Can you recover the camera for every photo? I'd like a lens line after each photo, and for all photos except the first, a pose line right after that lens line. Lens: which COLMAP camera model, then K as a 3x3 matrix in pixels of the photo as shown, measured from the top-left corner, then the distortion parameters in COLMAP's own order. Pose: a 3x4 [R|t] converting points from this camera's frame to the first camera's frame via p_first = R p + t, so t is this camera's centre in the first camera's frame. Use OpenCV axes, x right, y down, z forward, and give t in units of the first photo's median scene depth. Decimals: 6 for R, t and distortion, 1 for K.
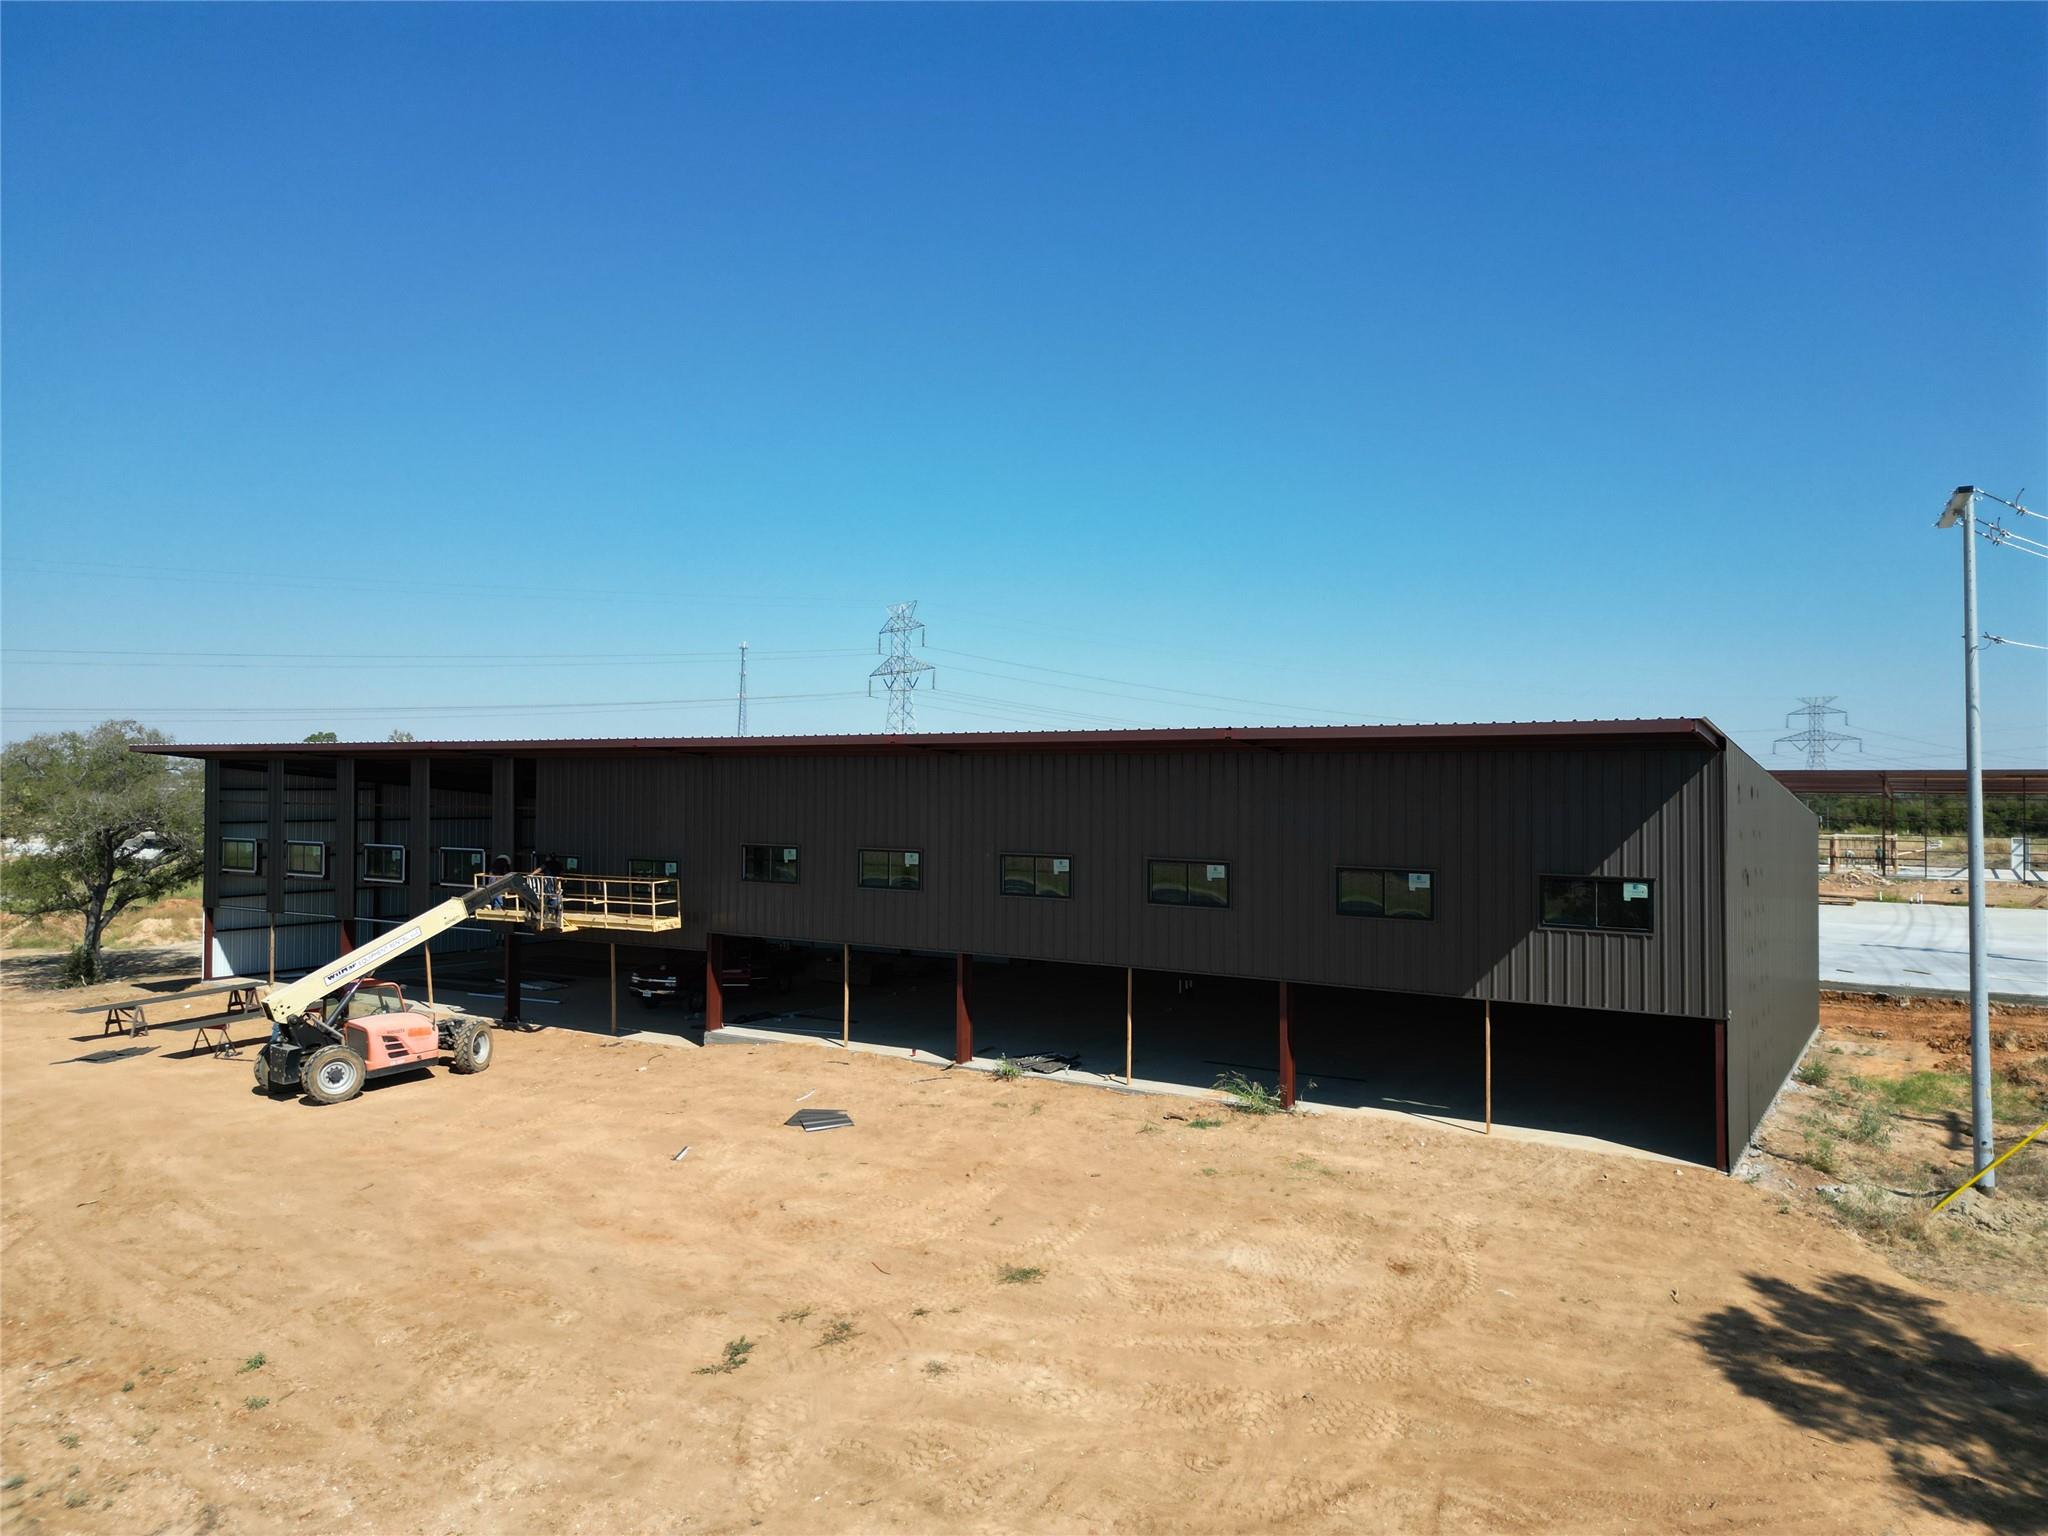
lens RADIAL K [[1432.3, 0, 1019.3], [0, 1432.3, 768.7], [0, 0, 1]] dist [0.058635, -0.064367]
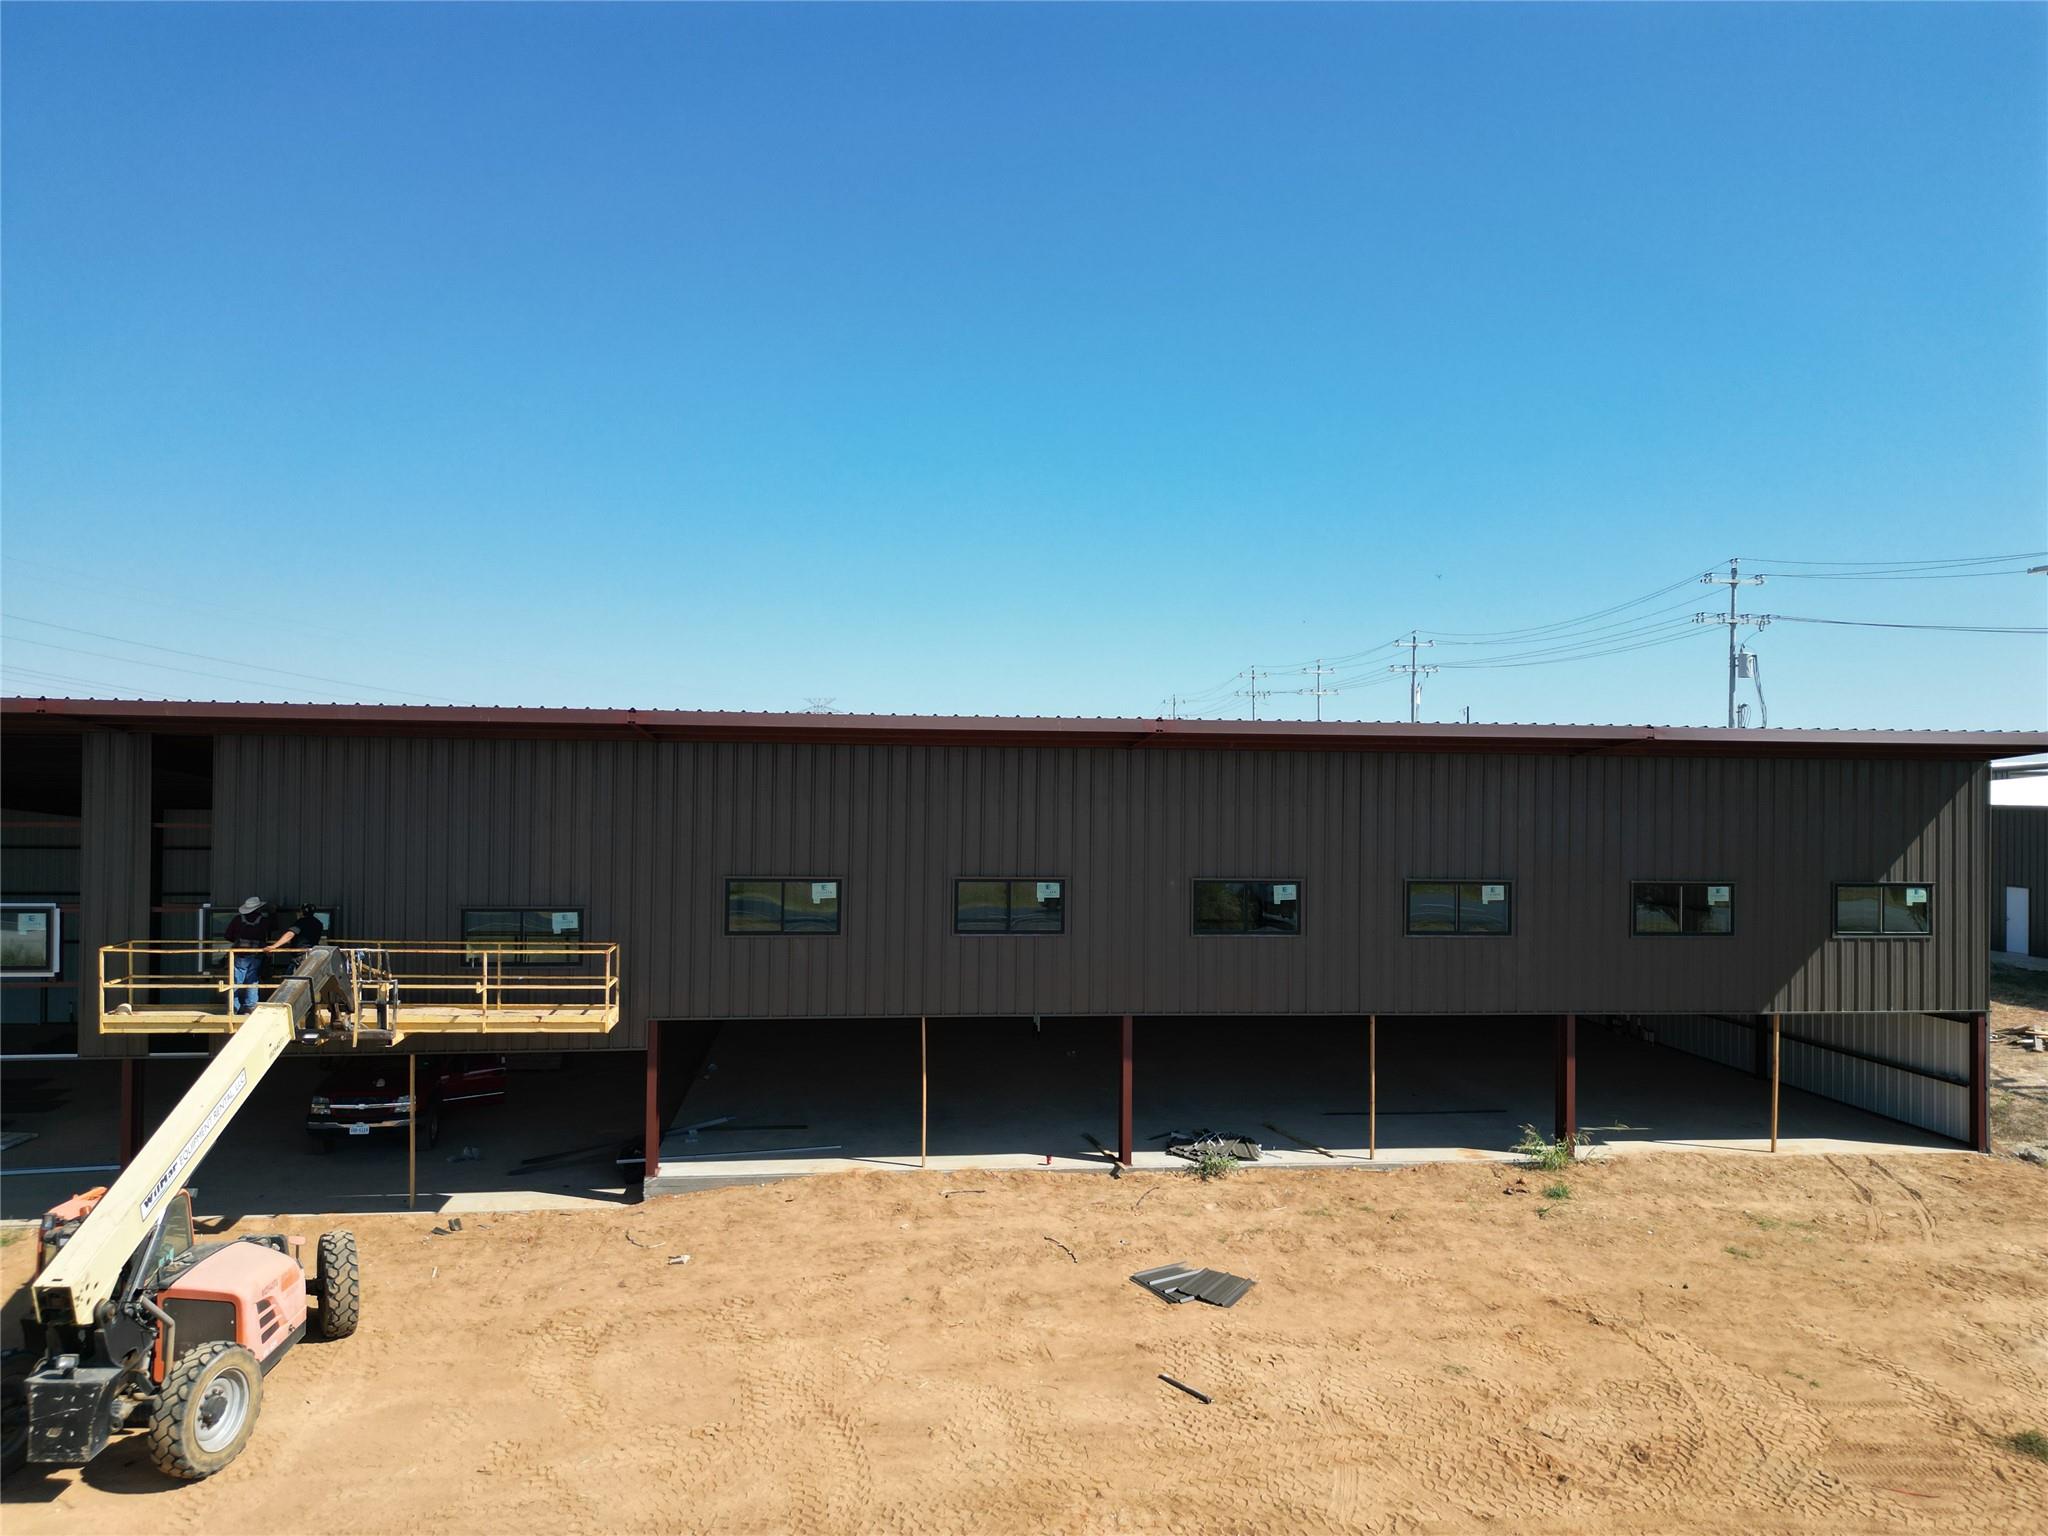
lens RADIAL K [[1432.3, 0, 1019.3], [0, 1432.3, 768.7], [0, 0, 1]] dist [0.058635, -0.064367]
pose [[0.777258, 0.013719, 0.629032, -0.540395], [-0.011986, 0.999904, -0.006998, 0.006894], [-0.629068, -0.002100, 0.777348, 0.450846]]
